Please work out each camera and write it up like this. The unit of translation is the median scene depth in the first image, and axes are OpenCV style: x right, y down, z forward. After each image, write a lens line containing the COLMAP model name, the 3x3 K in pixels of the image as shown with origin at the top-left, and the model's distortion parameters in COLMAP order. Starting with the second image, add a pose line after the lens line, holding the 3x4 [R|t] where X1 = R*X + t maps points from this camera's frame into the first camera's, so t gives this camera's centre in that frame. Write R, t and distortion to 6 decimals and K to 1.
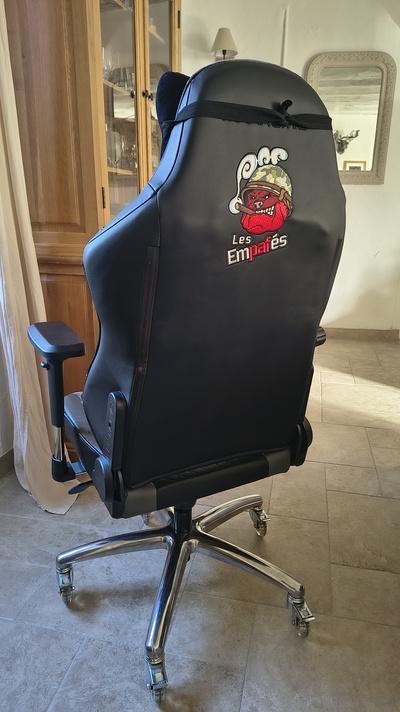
lens RADIAL K [[490.0, 0, 200.0], [0, 490.0, 356.0], [0, 0, 1]] dist [0.000557, -0.002725]
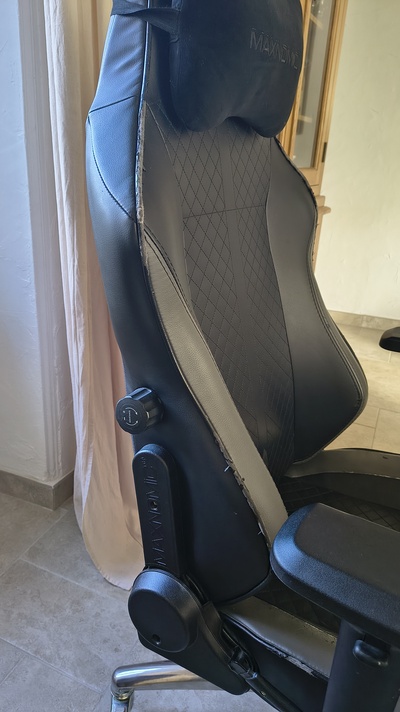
lens RADIAL K [[490.0, 0, 200.0], [0, 490.0, 356.0], [0, 0, 1]] dist [0.000557, -0.002725]
pose [[0.980622, 0.120657, -0.154342, -0.105692], [-0.107378, 0.989981, 0.091689, -0.099666], [0.163858, -0.073339, 0.983754, 0.335268]]
